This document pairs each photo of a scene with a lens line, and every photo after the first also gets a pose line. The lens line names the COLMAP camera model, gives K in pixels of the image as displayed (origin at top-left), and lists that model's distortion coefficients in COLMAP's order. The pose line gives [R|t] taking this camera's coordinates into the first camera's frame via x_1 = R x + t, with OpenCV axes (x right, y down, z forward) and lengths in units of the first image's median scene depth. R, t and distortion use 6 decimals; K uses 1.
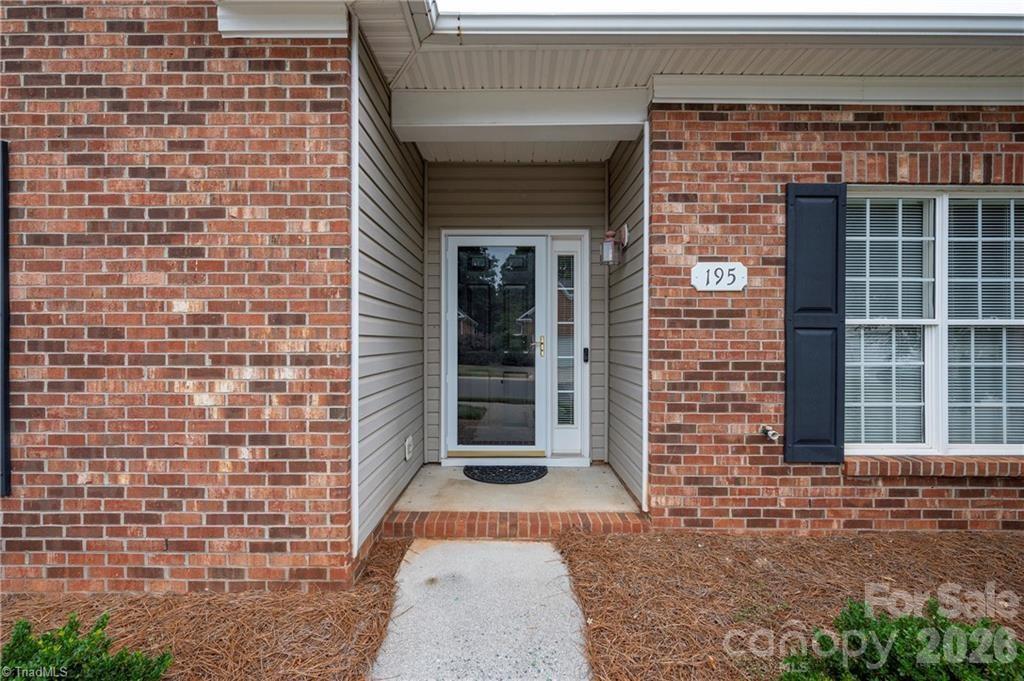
lens RADIAL K [[435.8, 0, 515.0], [0, 435.8, 339.0], [0, 0, 1]] dist [-0.001571, -0.000179]
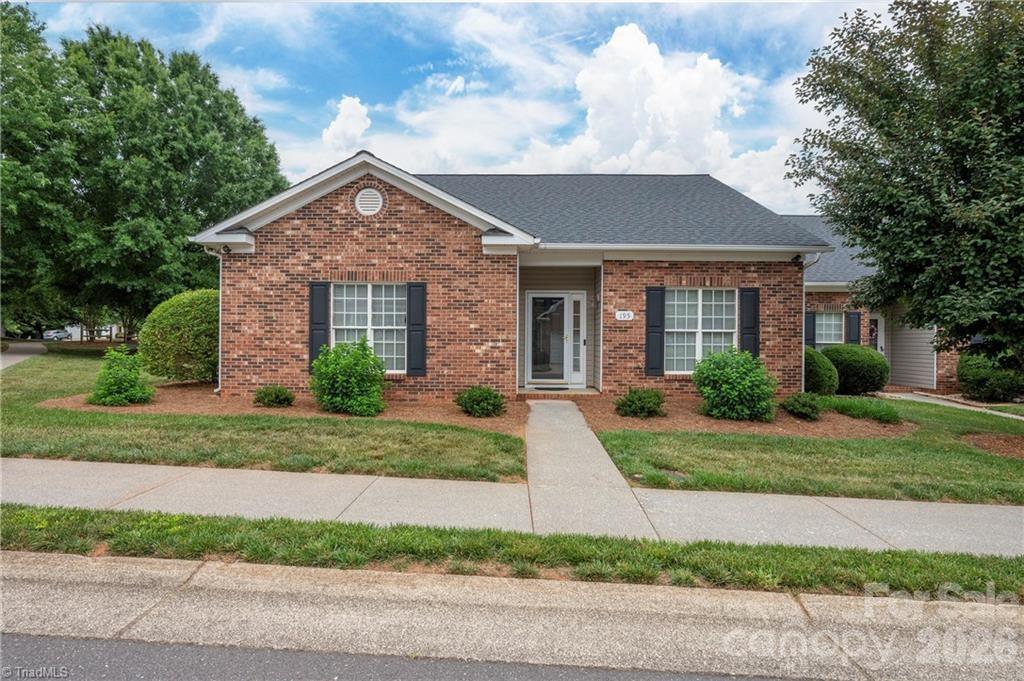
lens RADIAL K [[524.2, 0, 513.8], [0, 524.2, 338.4], [0, 0, 1]] dist [-0.001009, -0.000286]
pose [[0.999782, 0.005376, -0.020153, -0.249567], [-0.005336, 0.999984, 0.002017, 0.015741], [0.020164, -0.001909, 0.999795, -2.775004]]
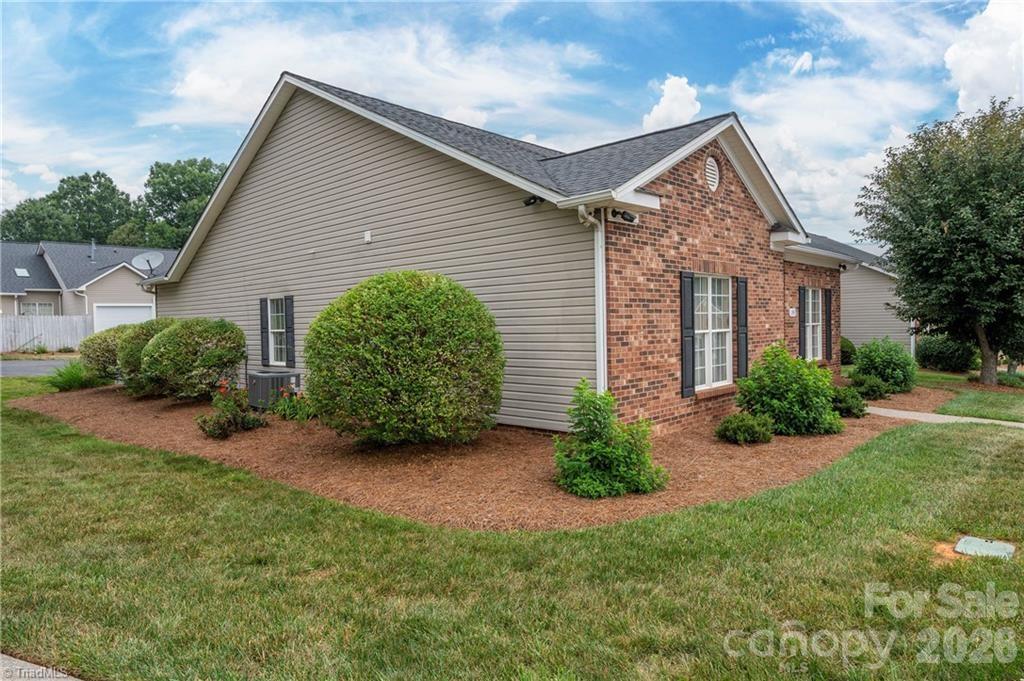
lens RADIAL K [[623.0, 0, 511.8], [0, 623.0, 337.5], [0, 0, 1]] dist [-0.000967, -0.000847]
pose [[0.682700, -0.036021, 0.729811, -4.606838], [0.021288, 0.999341, 0.029411, -0.137564], [-0.730389, -0.004543, 0.683016, -0.731727]]
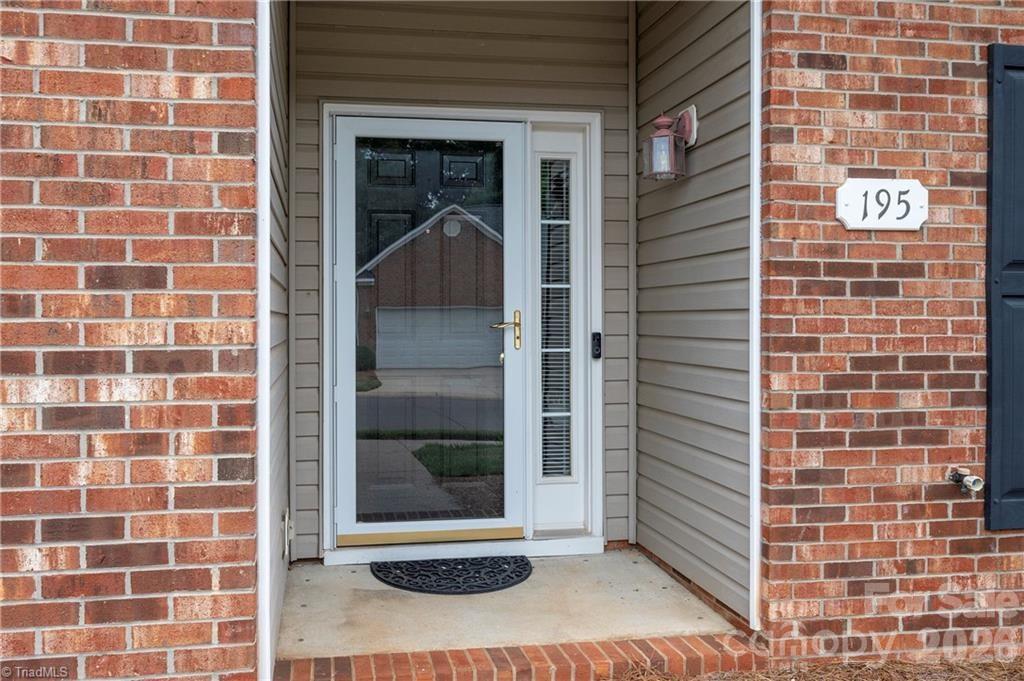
lens RADIAL K [[818.7, 0, 451.2], [0, 818.7, 316.2], [0, 0, 1]] dist [-0.002564, 0.001133]
pose [[0.988666, -0.002967, 0.150105, -0.239955], [0.002929, 0.999996, 0.000472, -0.001308], [-0.150106, -0.000027, 0.988670, 0.039954]]
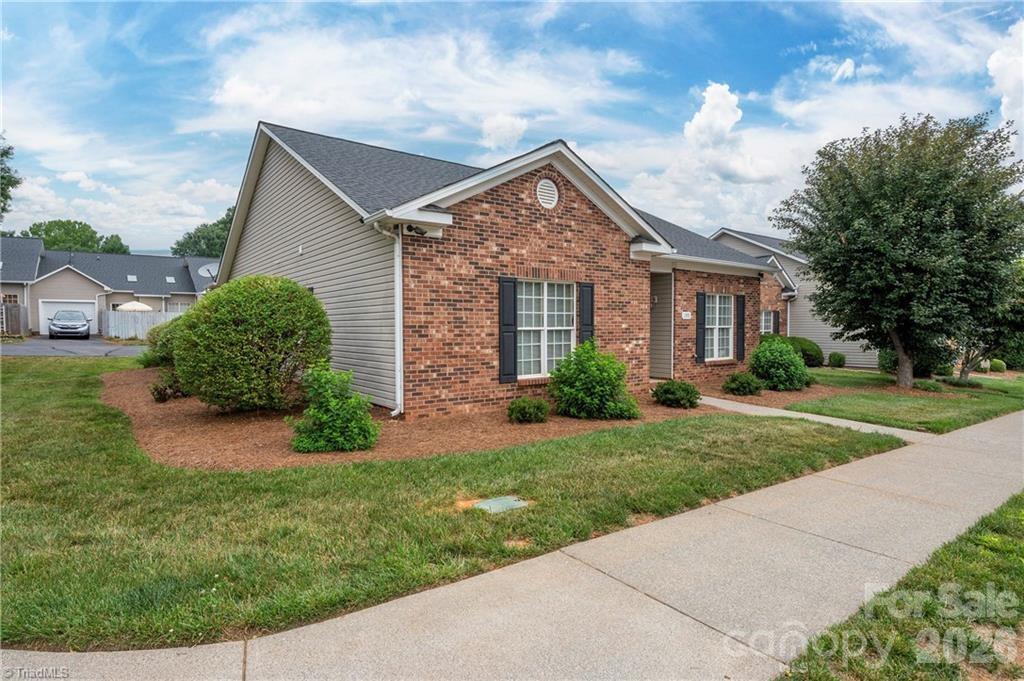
lens RADIAL K [[536.9, 0, 507.8], [0, 536.9, 343.2], [0, 0, 1]] dist [-0.000691, 0.000026]
pose [[0.794941, -0.026135, 0.606123, -3.638443], [0.004974, 0.999319, 0.036566, -0.080213], [-0.606666, -0.026053, 0.794530, -1.799264]]
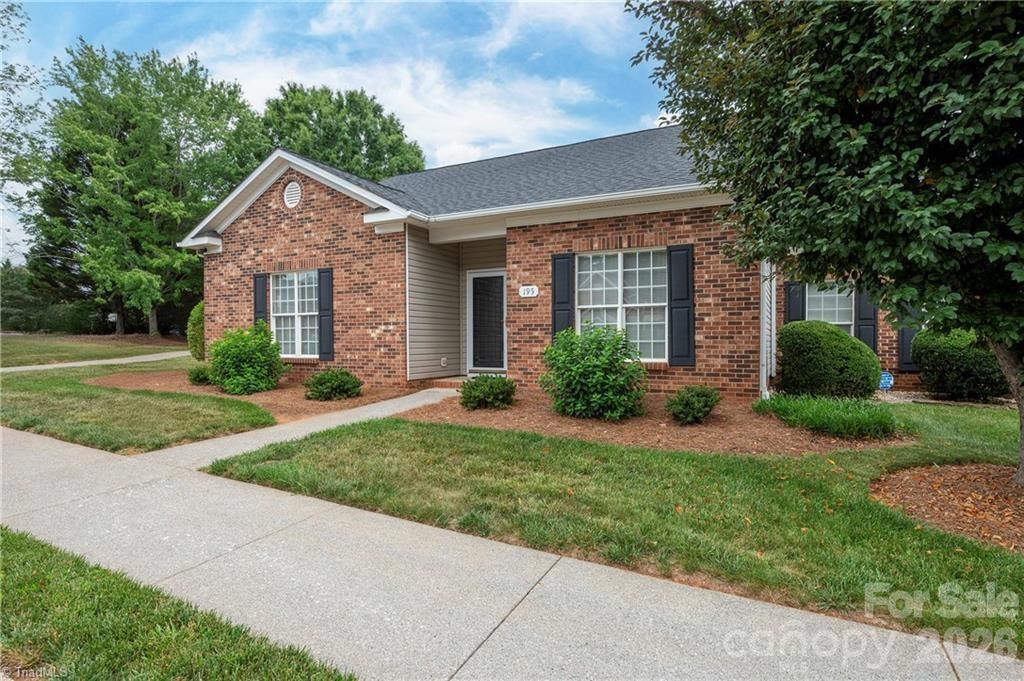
lens RADIAL K [[536.9, 0, 507.8], [0, 536.9, 343.2], [0, 0, 1]] dist [-0.000691, 0.000026]
pose [[0.888875, -0.001587, -0.458147, 1.840400], [0.007041, 0.999923, 0.010197, 0.134874], [0.458096, -0.012290, 0.888818, -1.944399]]
